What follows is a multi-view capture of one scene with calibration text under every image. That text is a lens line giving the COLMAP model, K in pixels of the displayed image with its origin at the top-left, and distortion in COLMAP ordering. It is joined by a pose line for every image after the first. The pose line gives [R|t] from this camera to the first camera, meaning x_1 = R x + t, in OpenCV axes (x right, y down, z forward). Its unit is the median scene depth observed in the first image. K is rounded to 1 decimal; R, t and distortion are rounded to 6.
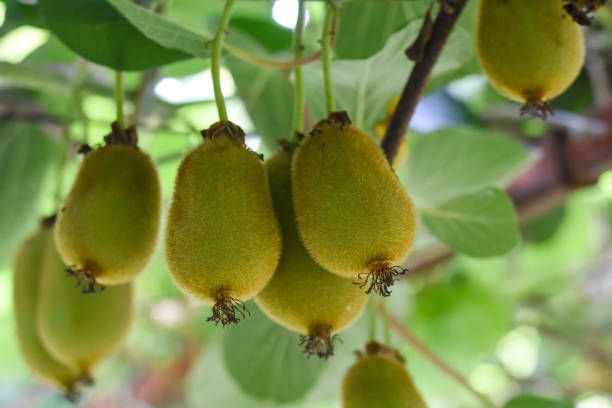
lens RADIAL K [[1558.7, 0, 306.0], [0, 1558.7, 204.0], [0, 0, 1]] dist [-0.074400, -0.857587]
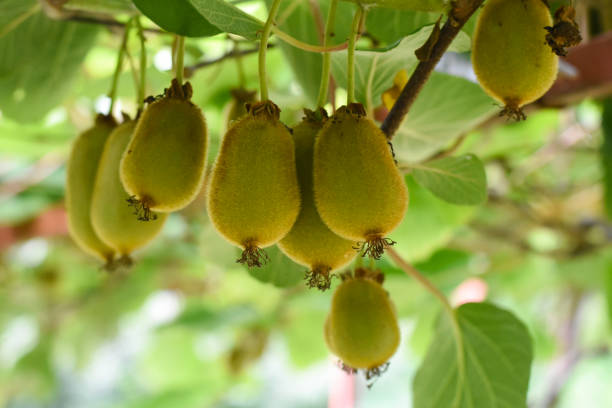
lens RADIAL K [[1558.7, 0, 306.0], [0, 1558.7, 204.0], [0, 0, 1]] dist [-0.074400, -0.857587]
pose [[0.993577, 0.109983, 0.026610, -0.044912], [-0.112948, 0.978210, 0.174206, -0.198058], [-0.006871, -0.176093, 0.984350, -0.255782]]
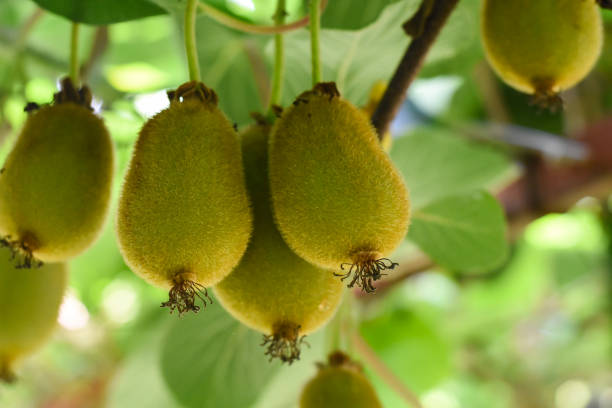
lens RADIAL K [[1558.7, 0, 306.0], [0, 1558.7, 204.0], [0, 0, 1]] dist [-0.074400, -0.857587]
pose [[0.995337, 0.075782, 0.059671, -0.038571], [-0.073580, 0.996554, -0.038281, 0.044448], [-0.062366, 0.033712, 0.997484, 0.129377]]
